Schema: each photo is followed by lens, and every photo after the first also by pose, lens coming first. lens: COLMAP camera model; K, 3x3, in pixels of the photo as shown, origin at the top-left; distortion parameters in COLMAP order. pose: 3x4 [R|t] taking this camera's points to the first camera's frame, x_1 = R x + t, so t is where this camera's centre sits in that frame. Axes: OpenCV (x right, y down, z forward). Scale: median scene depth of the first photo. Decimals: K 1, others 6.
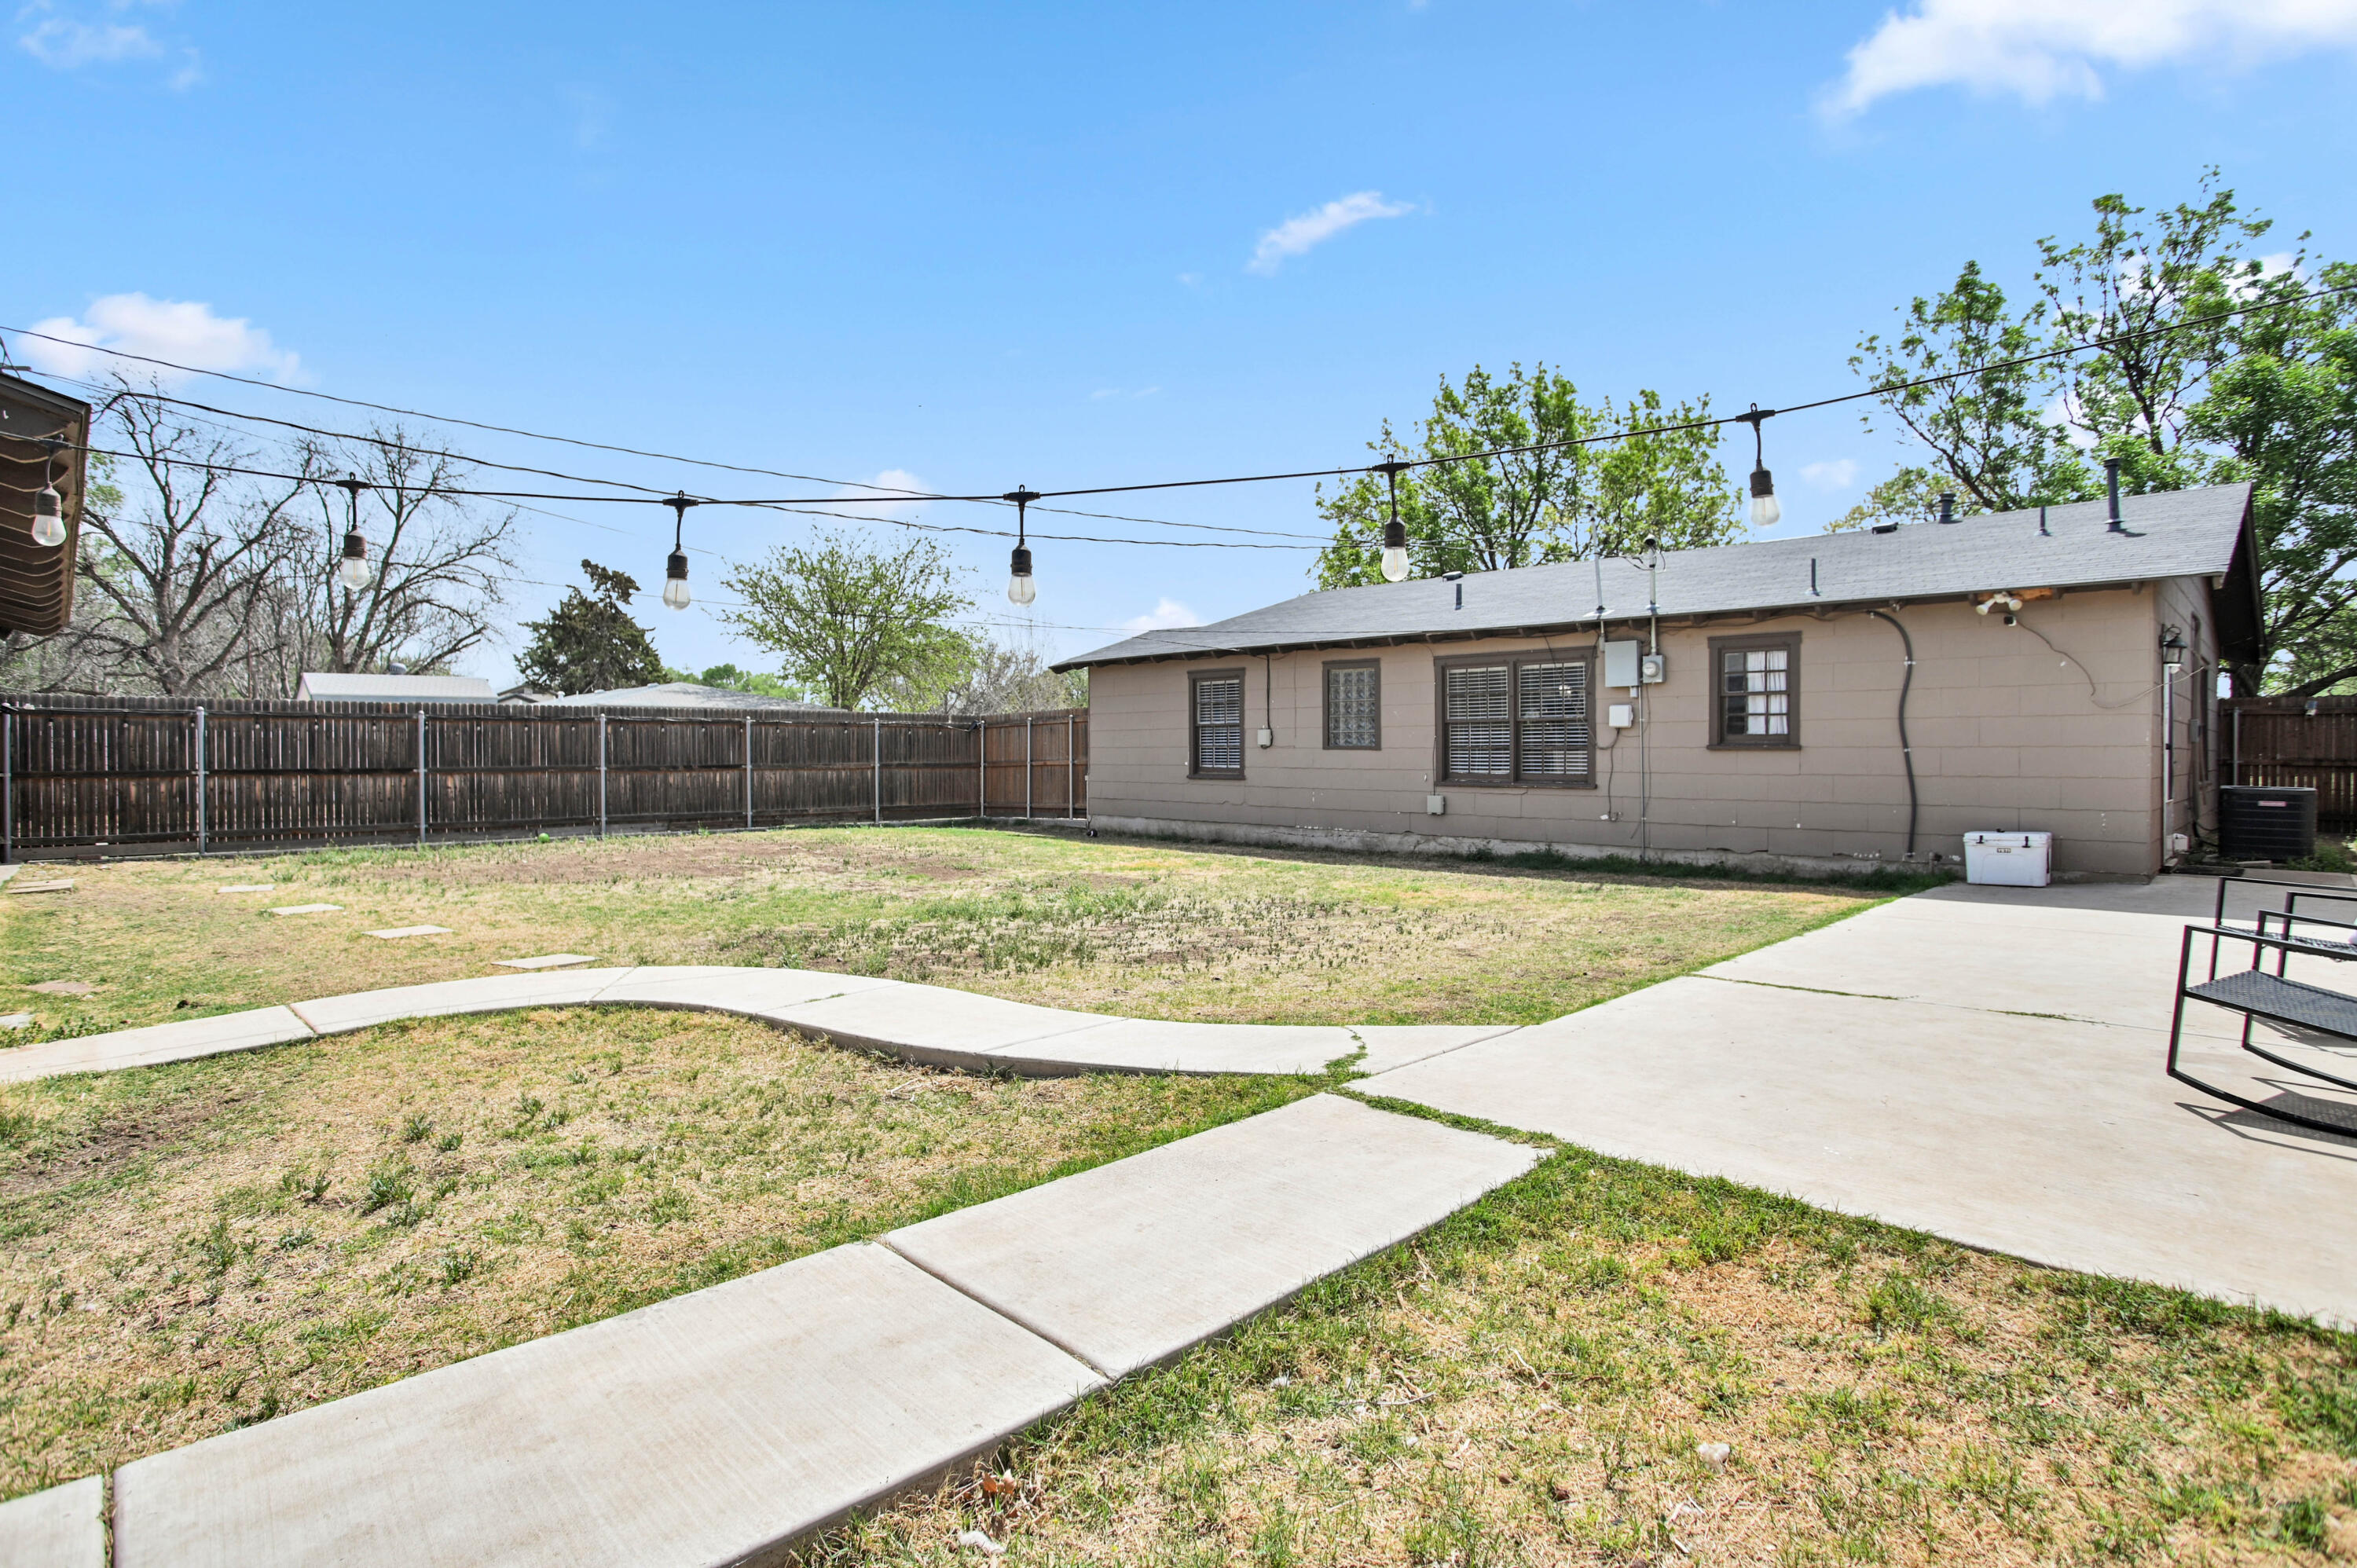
lens RADIAL K [[1198.6, 0, 1168.0], [0, 1198.6, 772.1], [0, 0, 1]] dist [-0.037646, 0.003365]
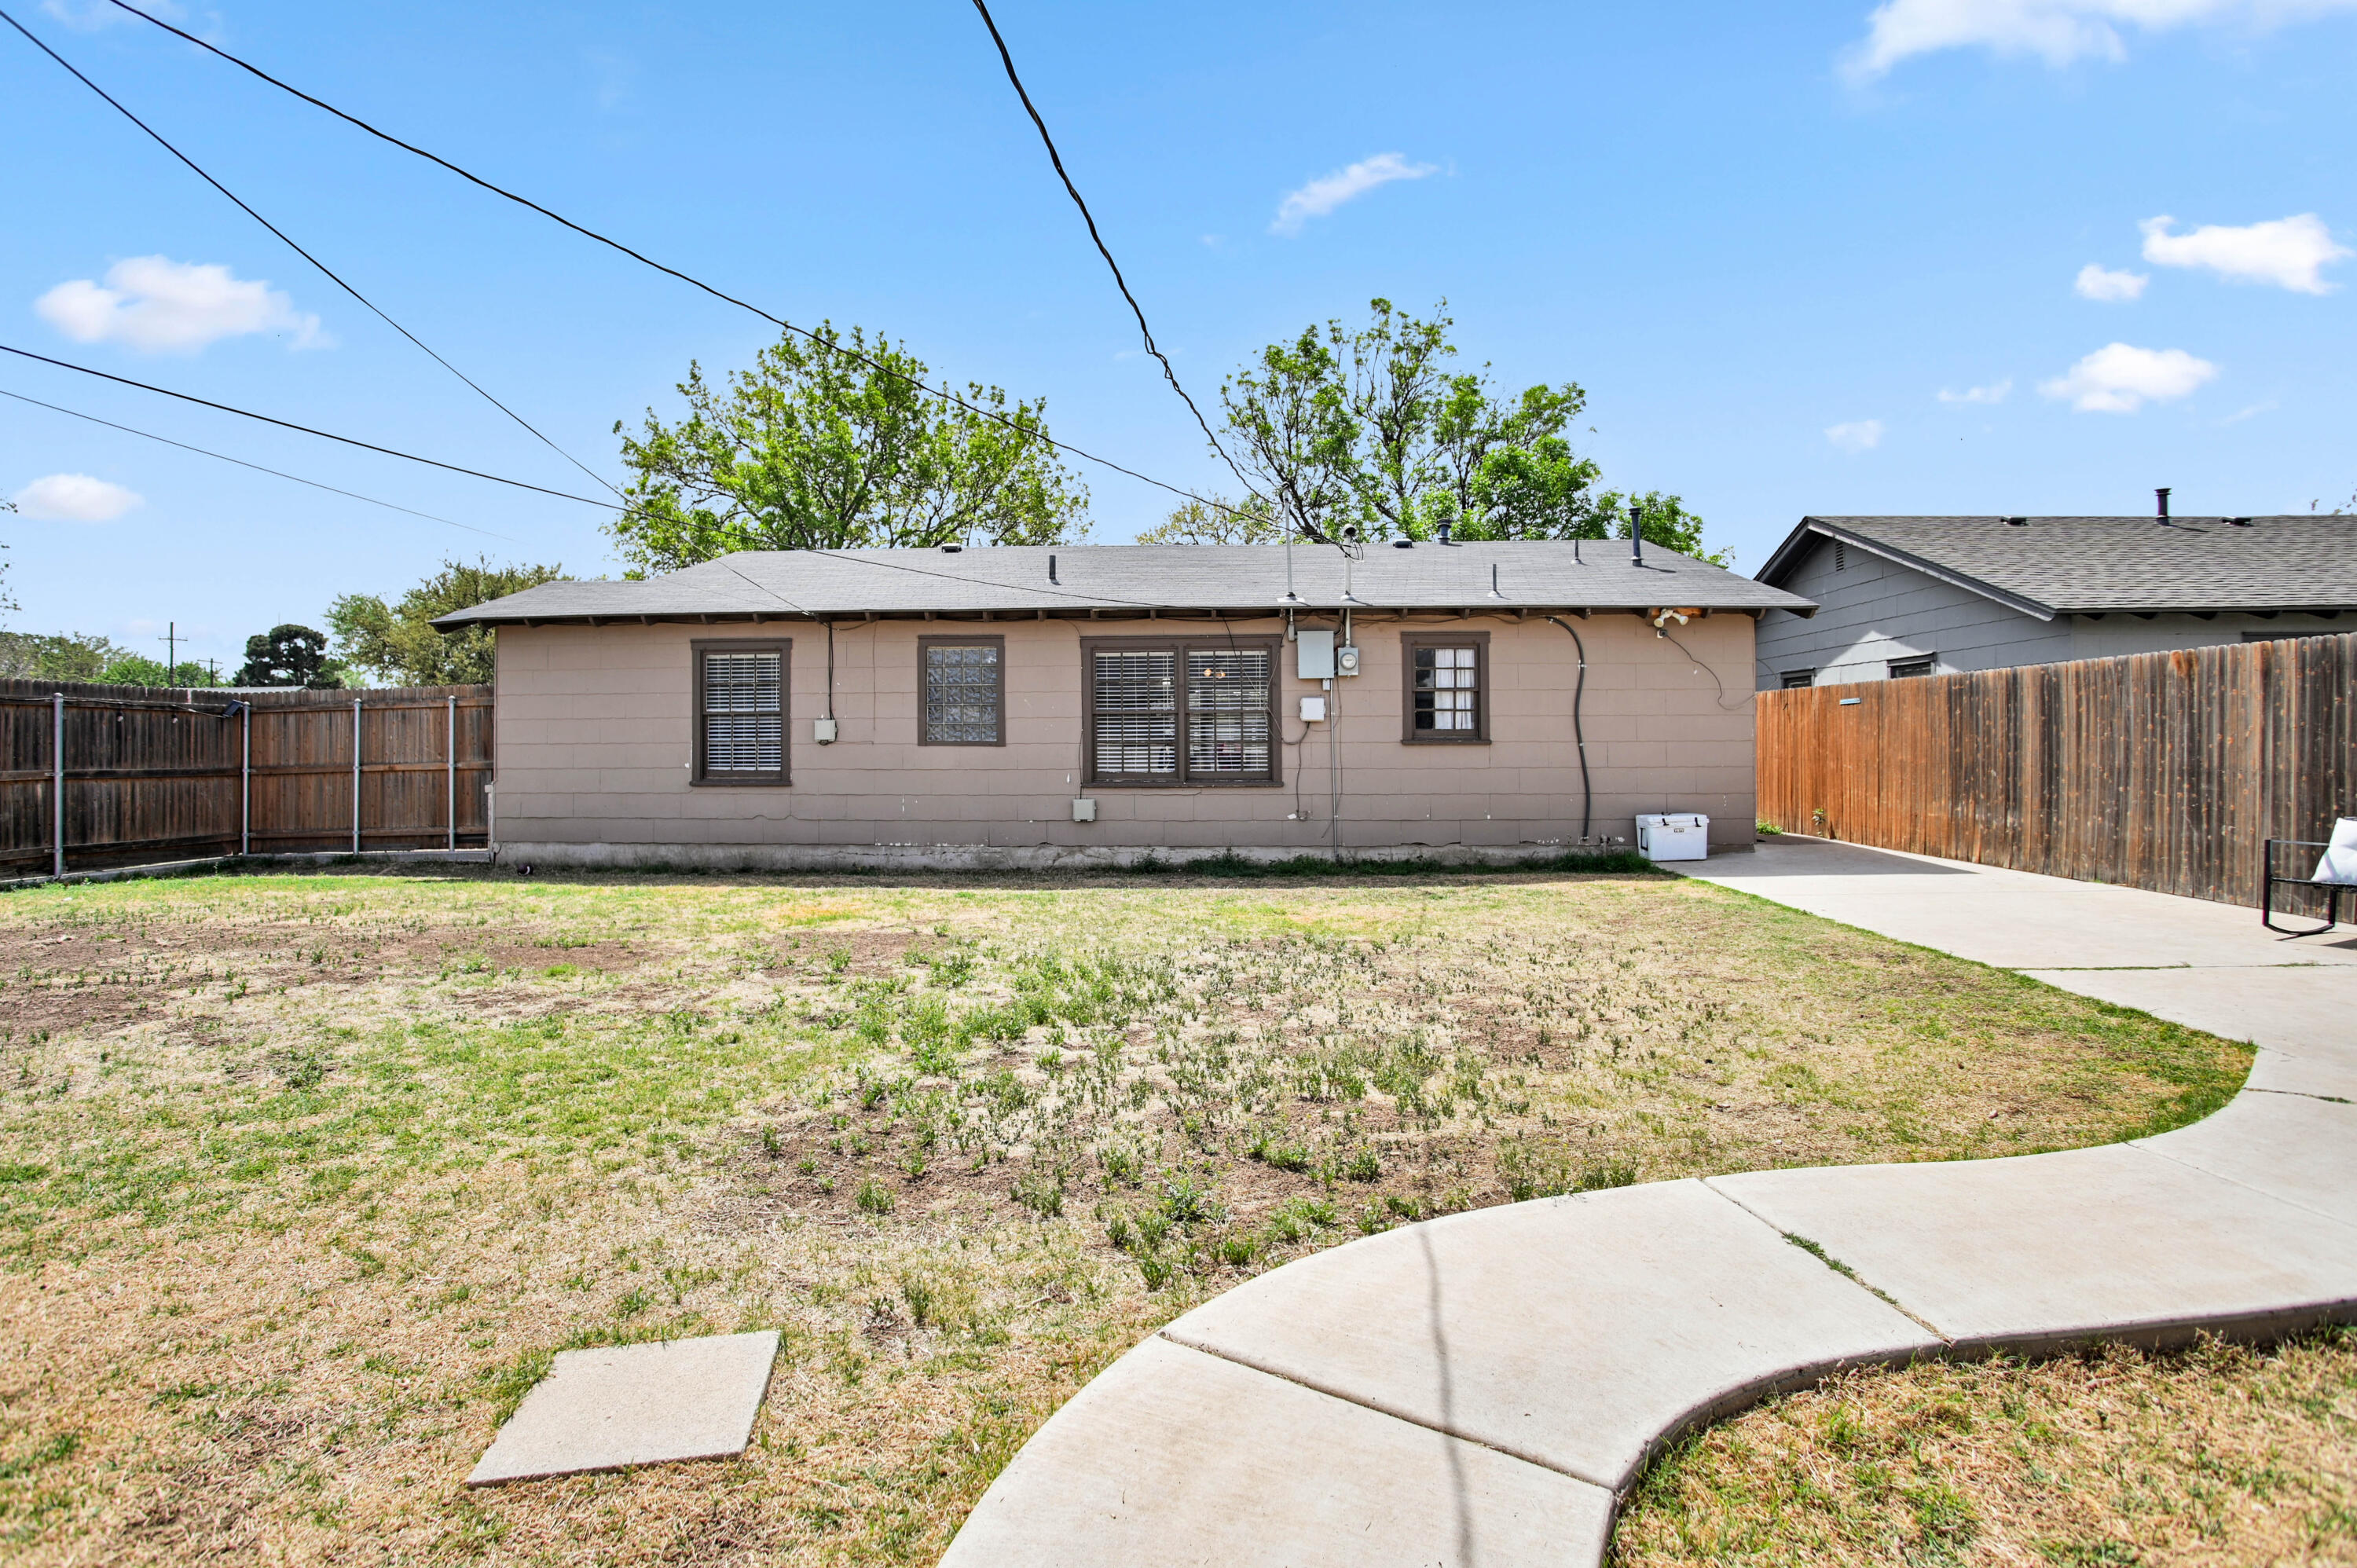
lens RADIAL K [[1198.6, 0, 1165.8], [0, 1198.6, 740.8], [0, 0, 1]] dist [-0.037646, 0.003365]
pose [[0.735850, 0.001911, 0.677142, -0.328429], [0.014722, 0.999714, -0.018821, -0.005305], [-0.676985, 0.023818, 0.735611, 0.348008]]
